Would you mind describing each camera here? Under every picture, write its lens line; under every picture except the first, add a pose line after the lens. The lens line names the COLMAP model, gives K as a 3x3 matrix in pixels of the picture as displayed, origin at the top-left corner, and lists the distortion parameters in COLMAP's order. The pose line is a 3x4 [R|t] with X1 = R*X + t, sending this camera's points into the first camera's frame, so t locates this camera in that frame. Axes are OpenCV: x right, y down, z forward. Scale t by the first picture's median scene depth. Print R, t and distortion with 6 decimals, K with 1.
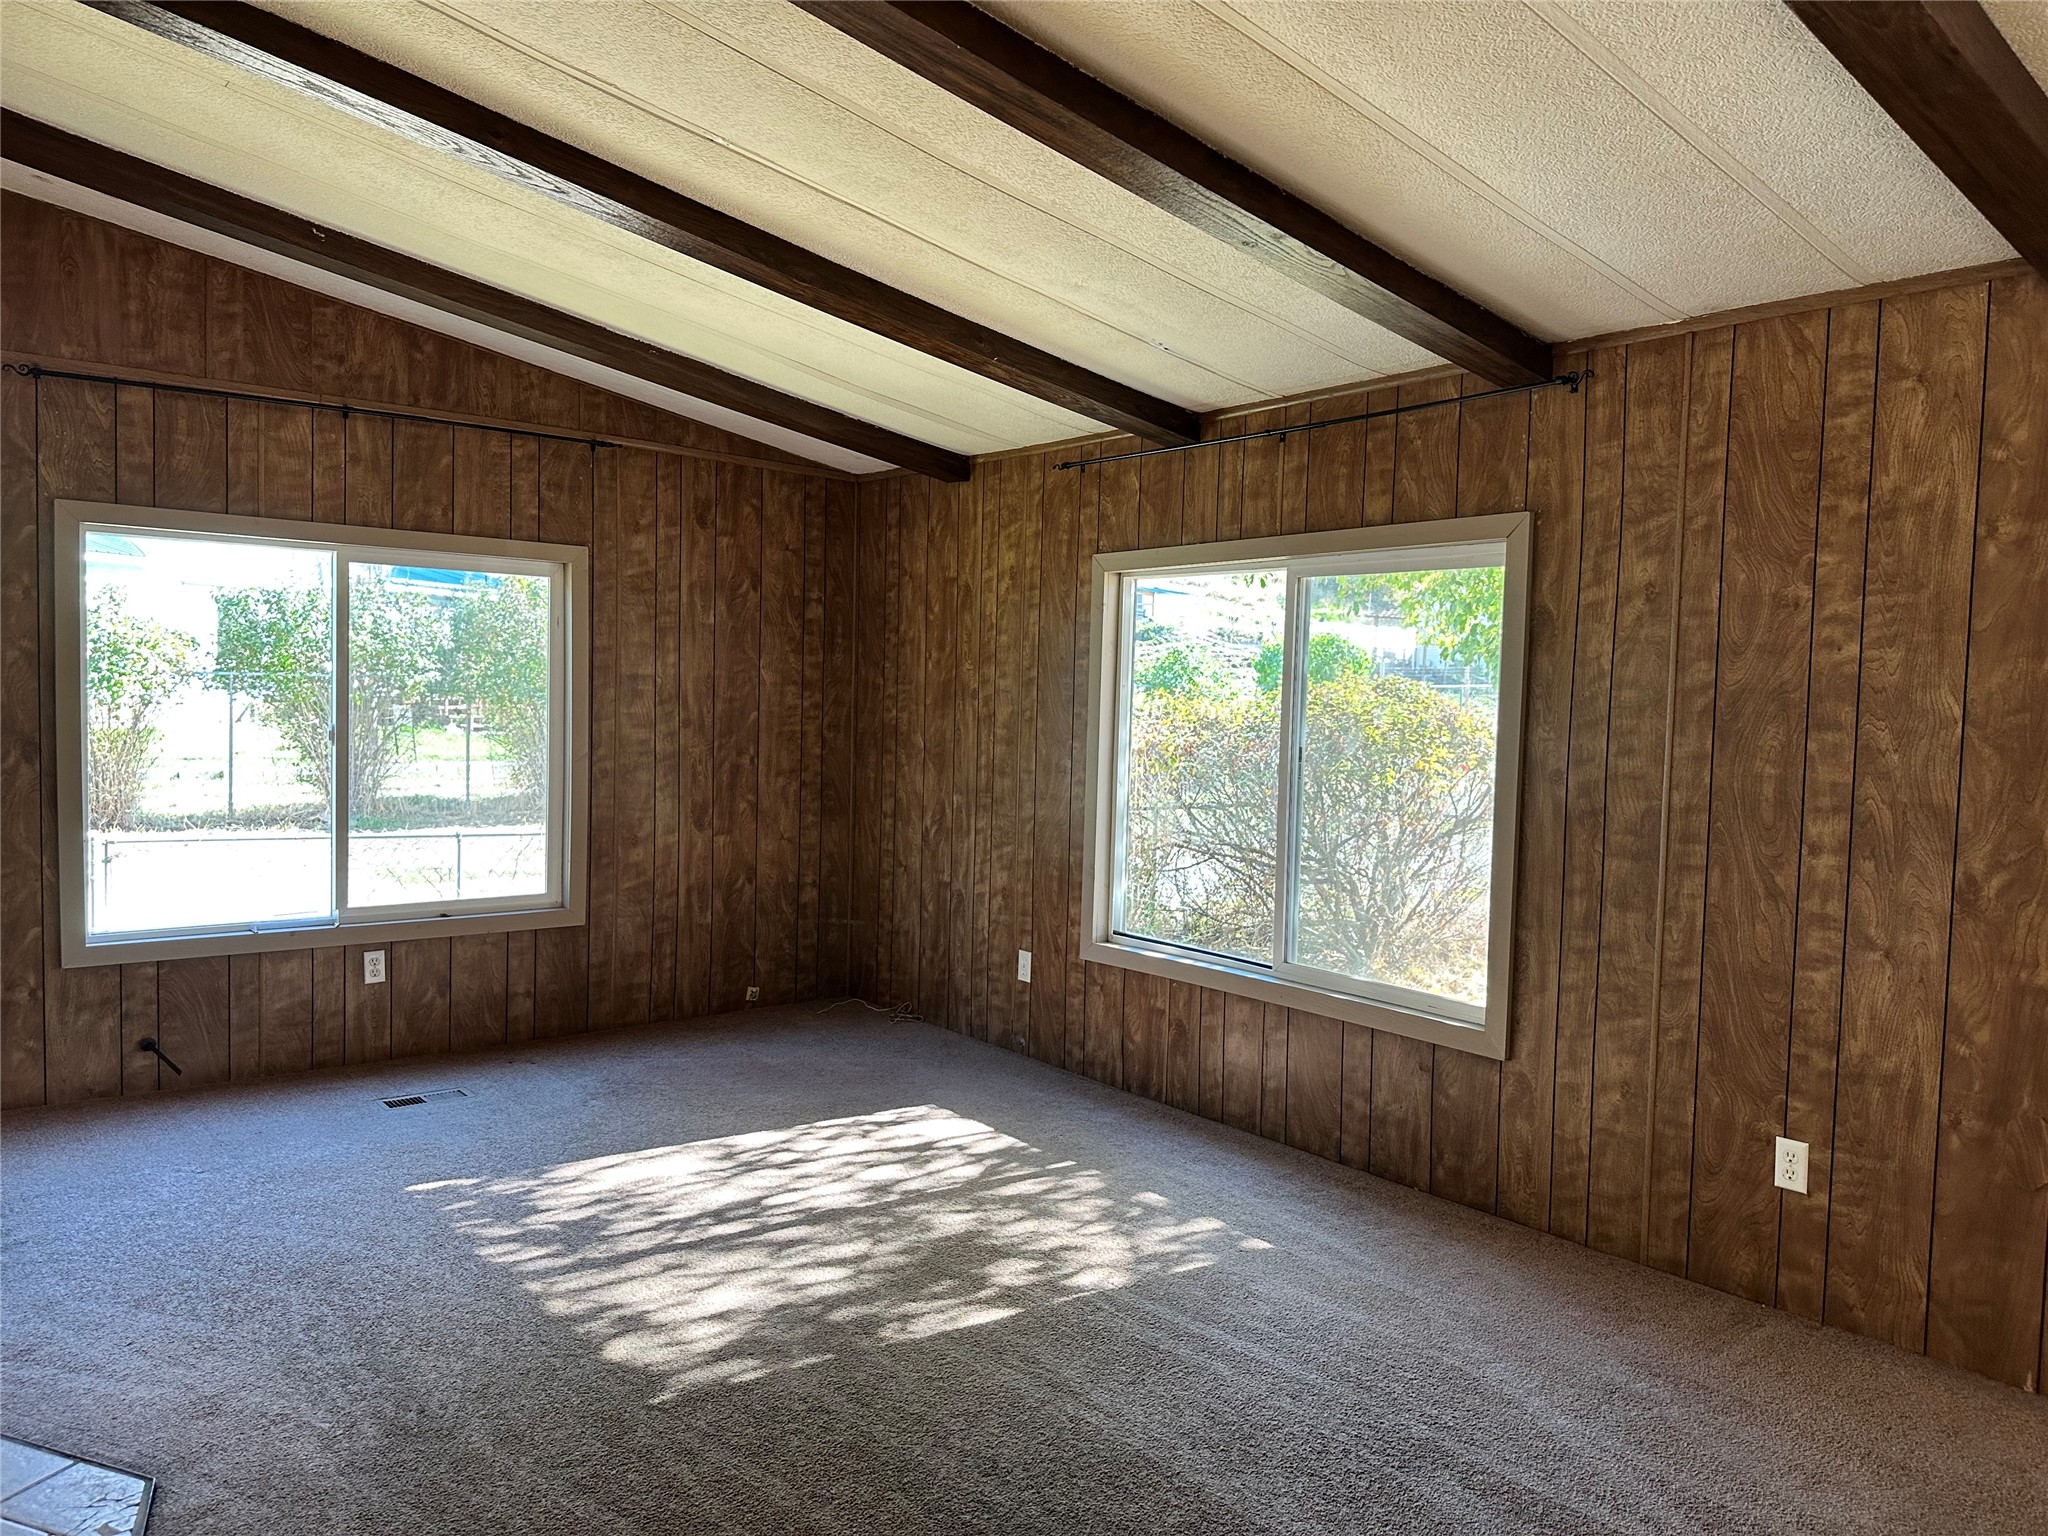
lens RADIAL K [[1405.6, 0, 1016.3], [0, 1405.6, 774.7], [0, 0, 1]] dist [-0.079645, -0.016993]
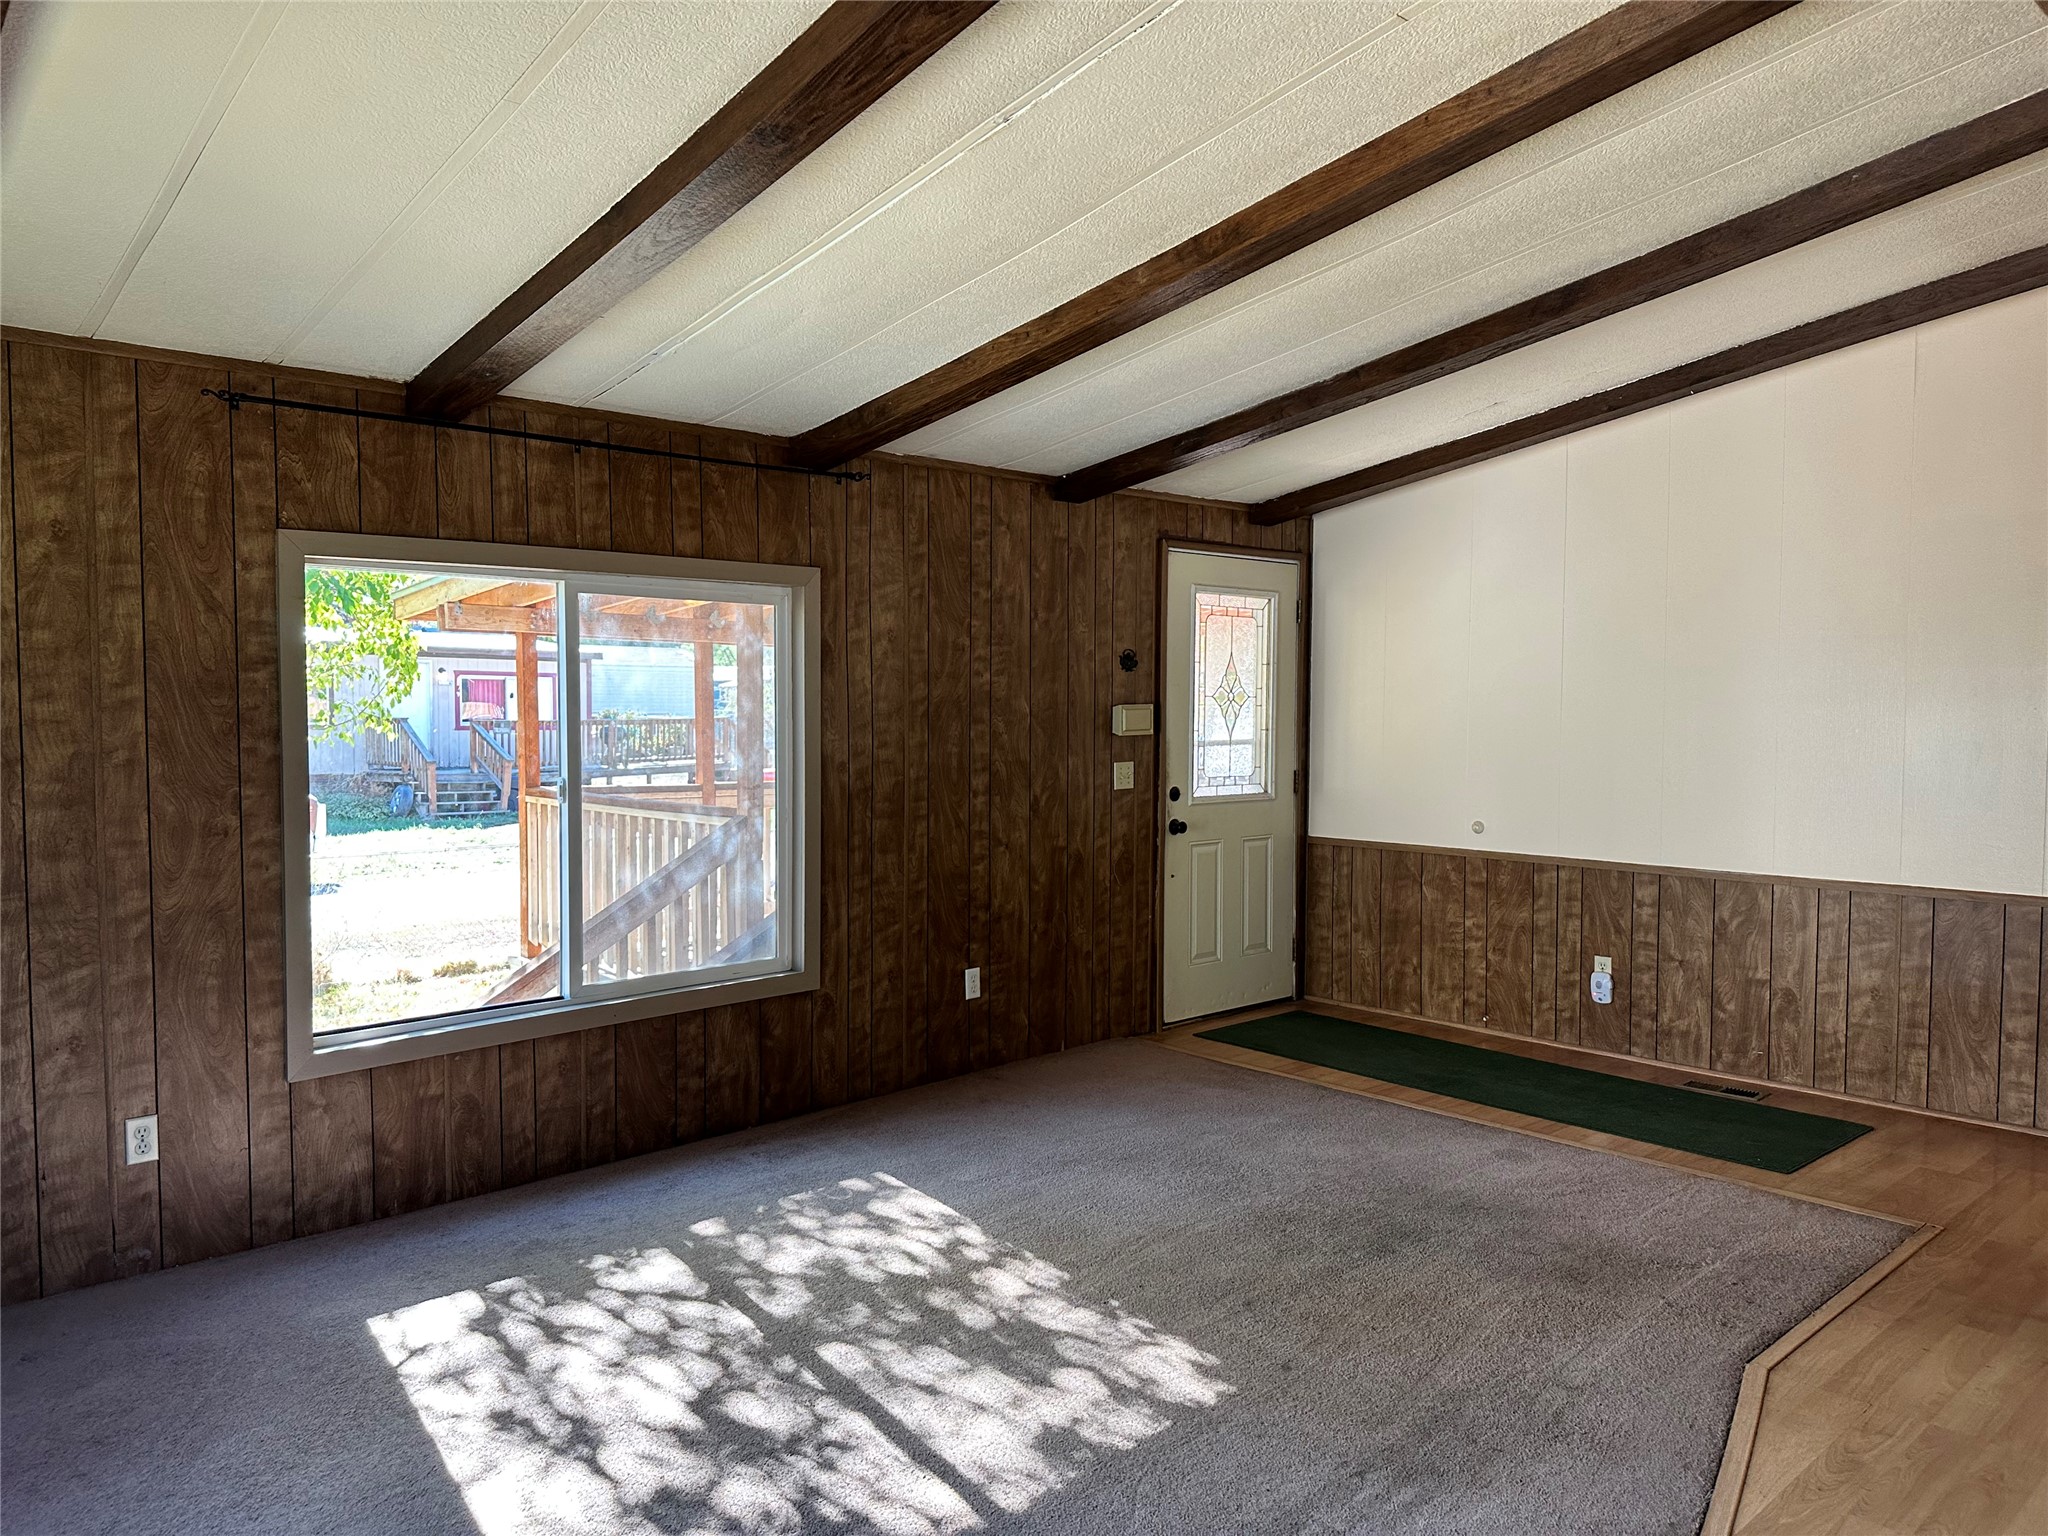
lens RADIAL K [[1405.6, 0, 1018.4], [0, 1405.6, 753.1], [0, 0, 1]] dist [-0.079645, -0.016993]
pose [[-0.131087, -0.065456, 0.989208, -1.012288], [0.048411, 0.996205, 0.072334, -0.105477], [-0.990188, 0.057370, -0.127421, 1.027587]]
